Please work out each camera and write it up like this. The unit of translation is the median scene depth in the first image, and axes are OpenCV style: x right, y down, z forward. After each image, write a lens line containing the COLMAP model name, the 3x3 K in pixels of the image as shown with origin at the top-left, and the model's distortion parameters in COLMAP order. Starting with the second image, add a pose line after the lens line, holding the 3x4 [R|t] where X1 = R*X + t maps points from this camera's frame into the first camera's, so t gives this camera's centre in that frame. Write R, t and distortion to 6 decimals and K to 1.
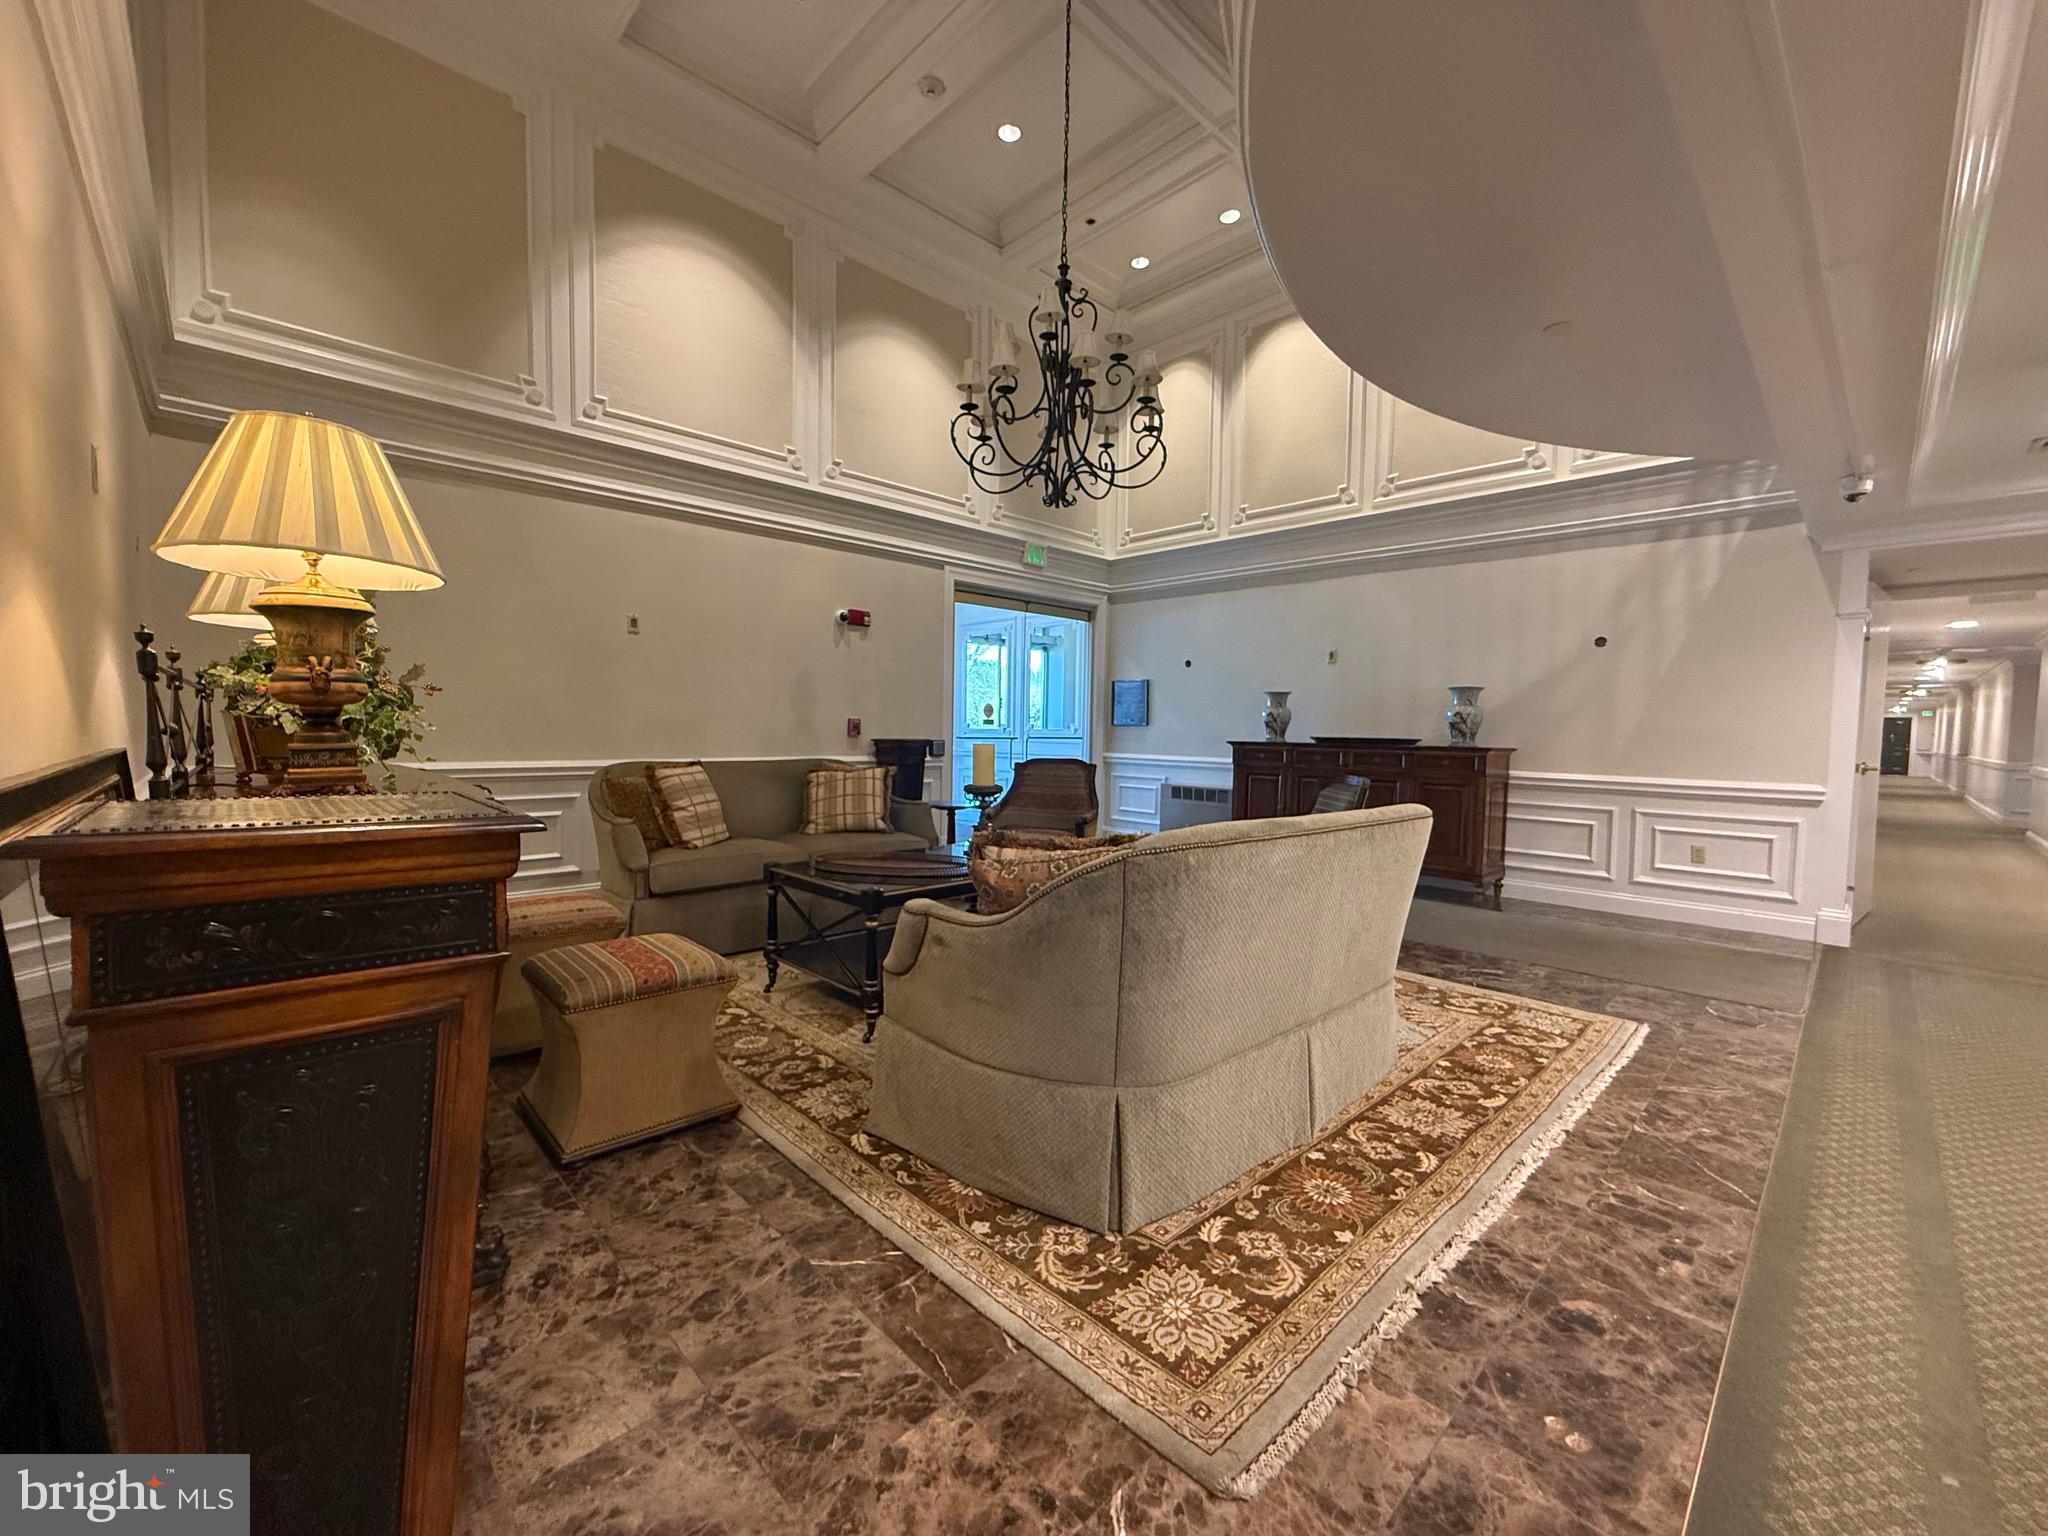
lens RADIAL K [[825.3, 0, 1024.9], [0, 825.3, 772.3], [0, 0, 1]] dist [0.000992, 0.000084]
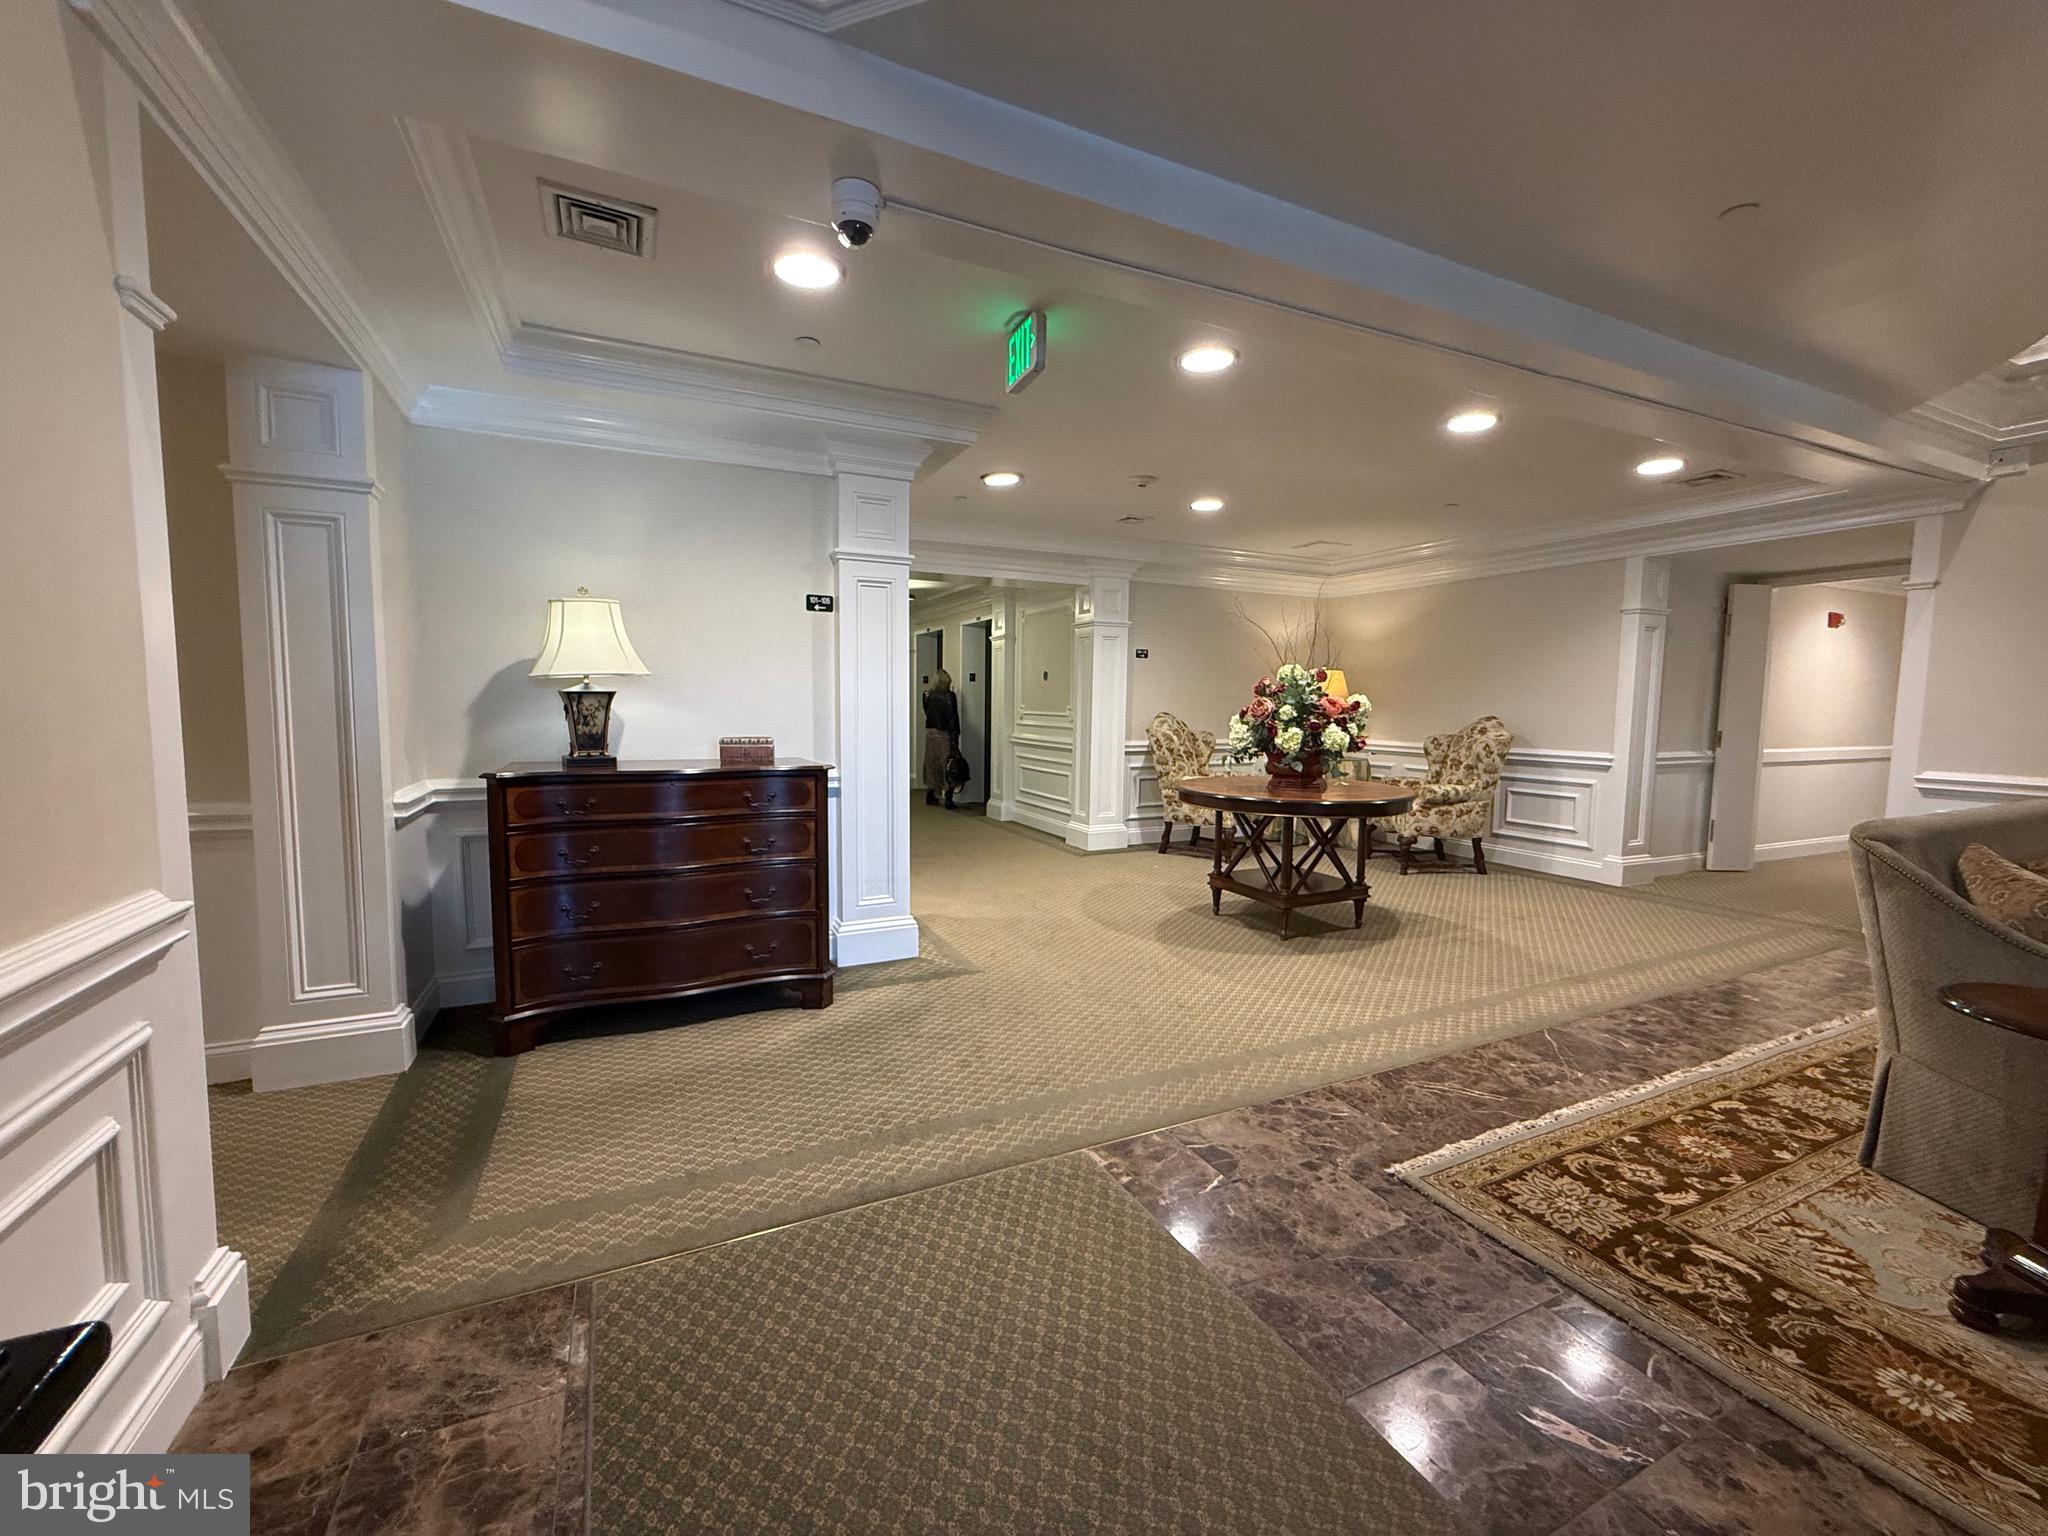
lens RADIAL K [[825.3, 0, 1022.6], [0, 825.3, 766.8], [0, 0, 1]] dist [0.000992, 0.000084]
pose [[-0.948449, -0.054527, 0.312204, 1.000893], [-0.011531, 0.990373, 0.137942, -0.118055], [-0.316720, 0.127231, -0.939947, 1.983597]]
